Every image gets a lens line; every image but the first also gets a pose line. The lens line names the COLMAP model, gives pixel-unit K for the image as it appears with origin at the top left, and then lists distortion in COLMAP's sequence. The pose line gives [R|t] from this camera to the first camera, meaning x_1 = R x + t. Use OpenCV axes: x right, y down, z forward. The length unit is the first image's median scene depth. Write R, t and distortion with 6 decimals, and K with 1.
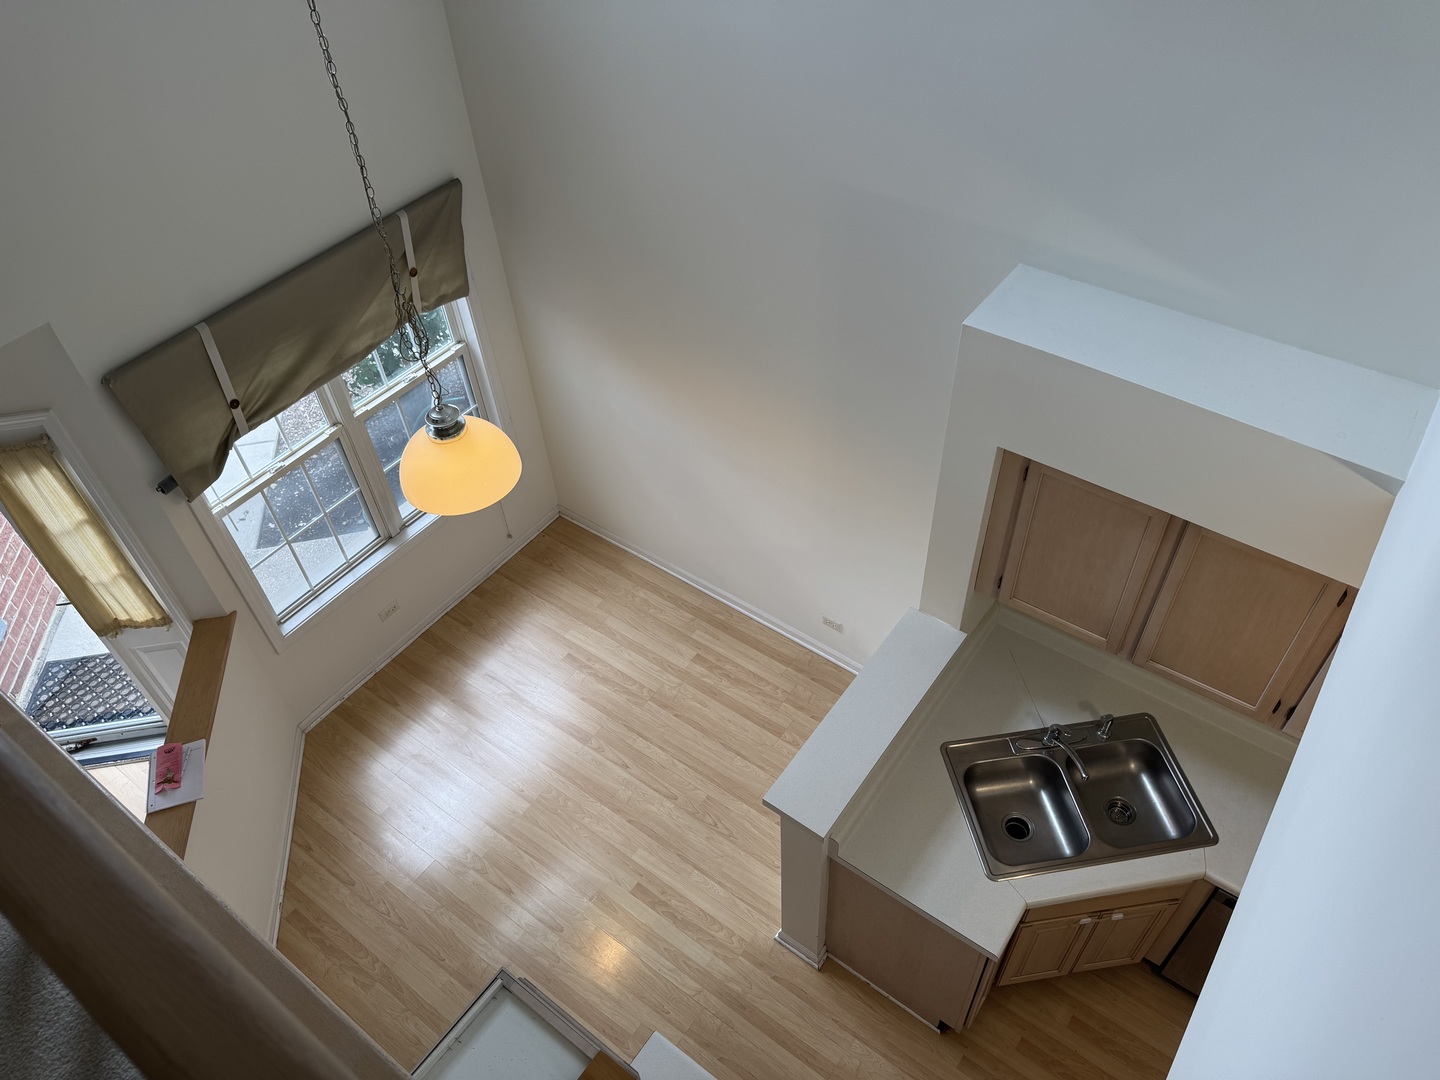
lens RADIAL K [[1023.4, 0, 722.8], [0, 1023.4, 535.2], [0, 0, 1]] dist [0.024070, -0.025491]
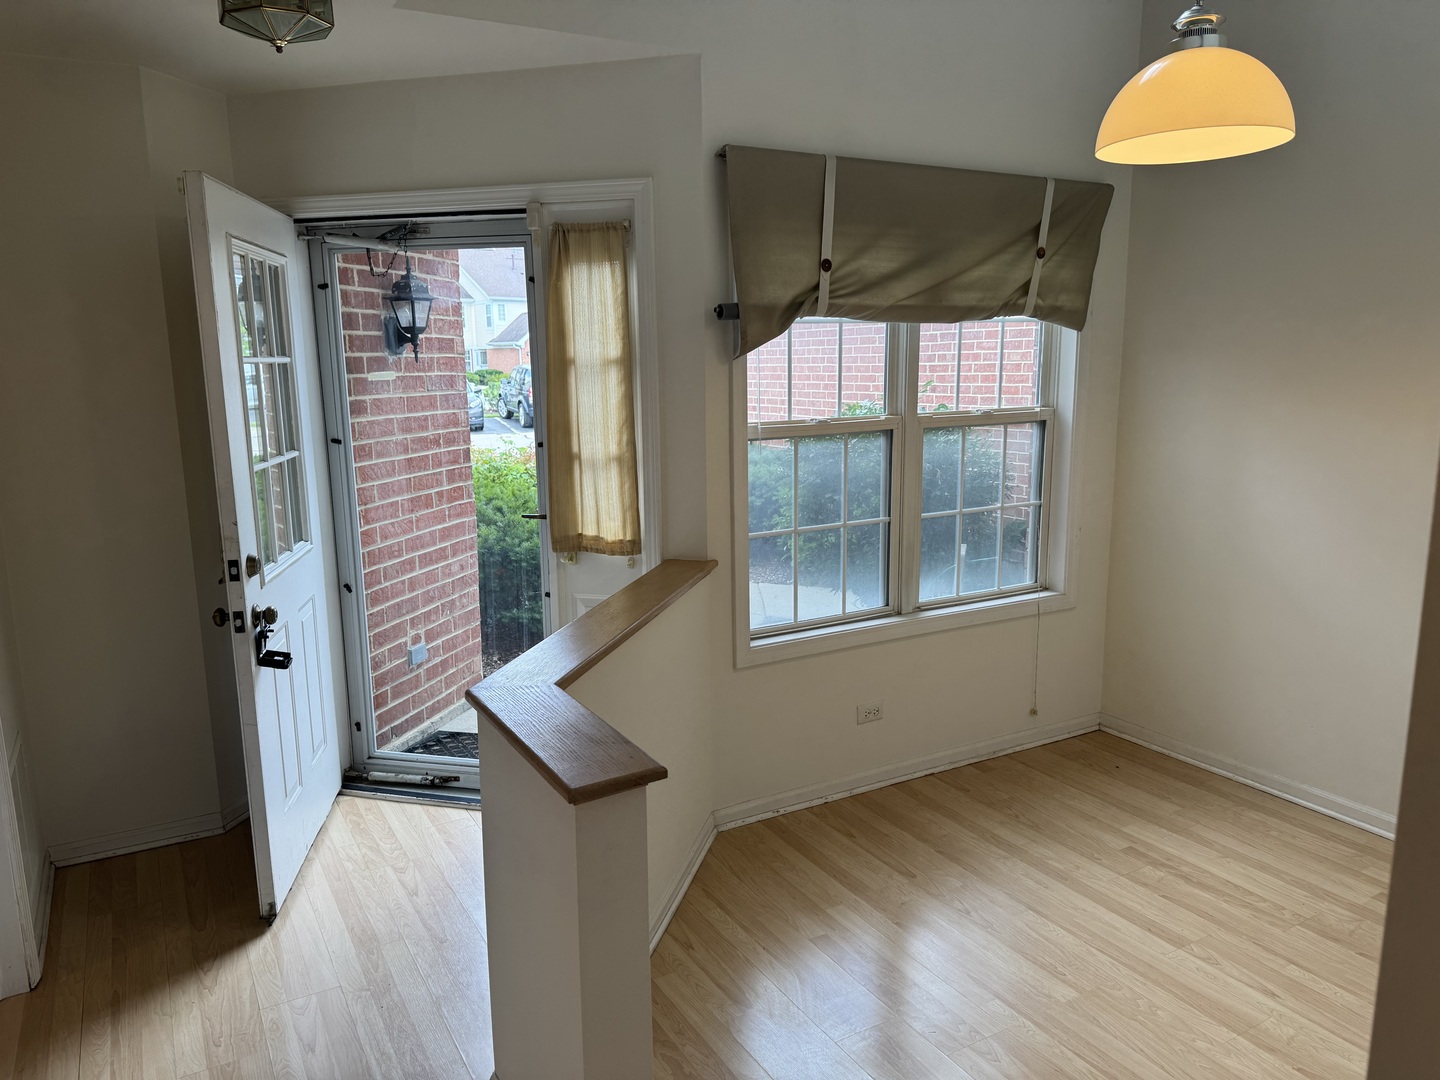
lens RADIAL K [[1023.4, 0, 717.0], [0, 1023.4, 541.3], [0, 0, 1]] dist [0.024070, -0.025491]
pose [[0.913494, 0.107422, -0.392414, -0.190289], [-0.313879, 0.799748, -0.511746, 0.441237], [0.258859, 0.590647, 0.764283, 0.436254]]
